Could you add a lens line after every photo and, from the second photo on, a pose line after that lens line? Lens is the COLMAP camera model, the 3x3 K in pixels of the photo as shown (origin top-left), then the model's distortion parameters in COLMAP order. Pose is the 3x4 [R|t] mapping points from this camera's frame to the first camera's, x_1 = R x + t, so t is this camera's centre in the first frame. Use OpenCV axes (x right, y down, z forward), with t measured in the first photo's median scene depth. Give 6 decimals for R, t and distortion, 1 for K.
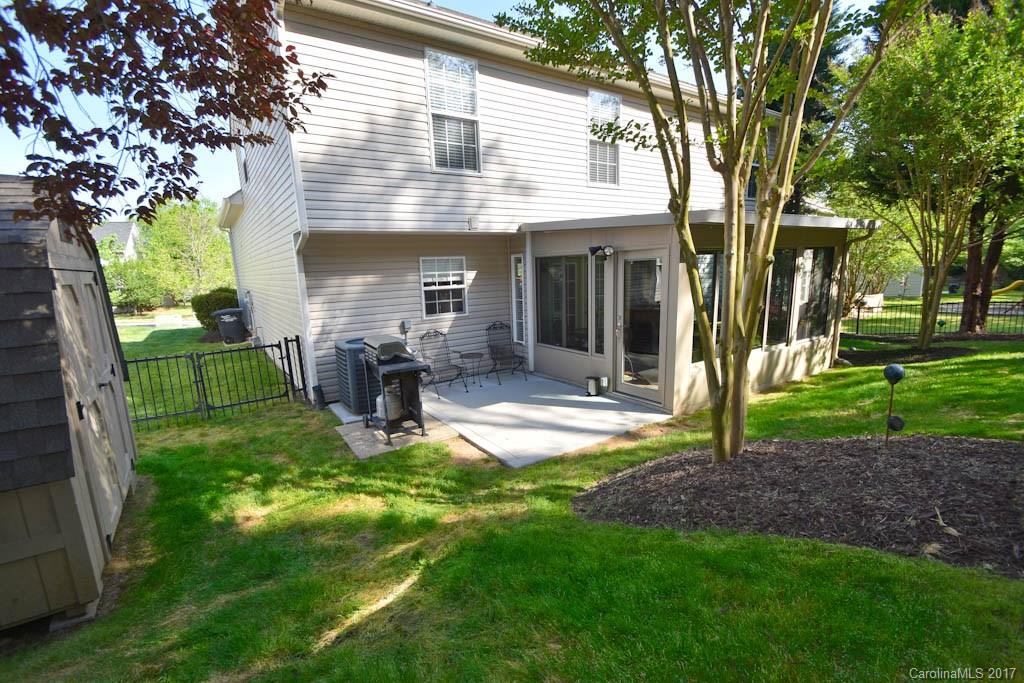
lens RADIAL K [[449.3, 0, 500.4], [0, 449.3, 356.5], [0, 0, 1]] dist [0.009117, -0.012824]
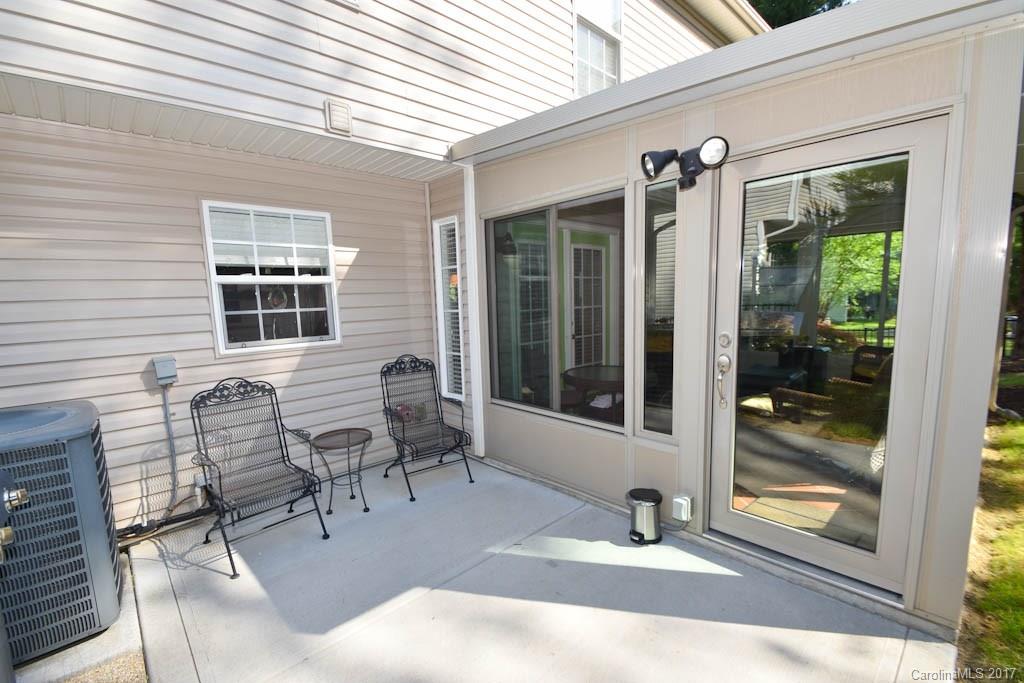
lens RADIAL K [[449.3, 0, 500.4], [0, 449.3, 356.5], [0, 0, 1]] dist [0.009117, -0.012824]
pose [[0.987110, -0.018424, 0.158979, 0.016458], [0.029659, 0.997204, -0.068591, -0.044563], [-0.157270, 0.072422, 0.984896, 0.553049]]
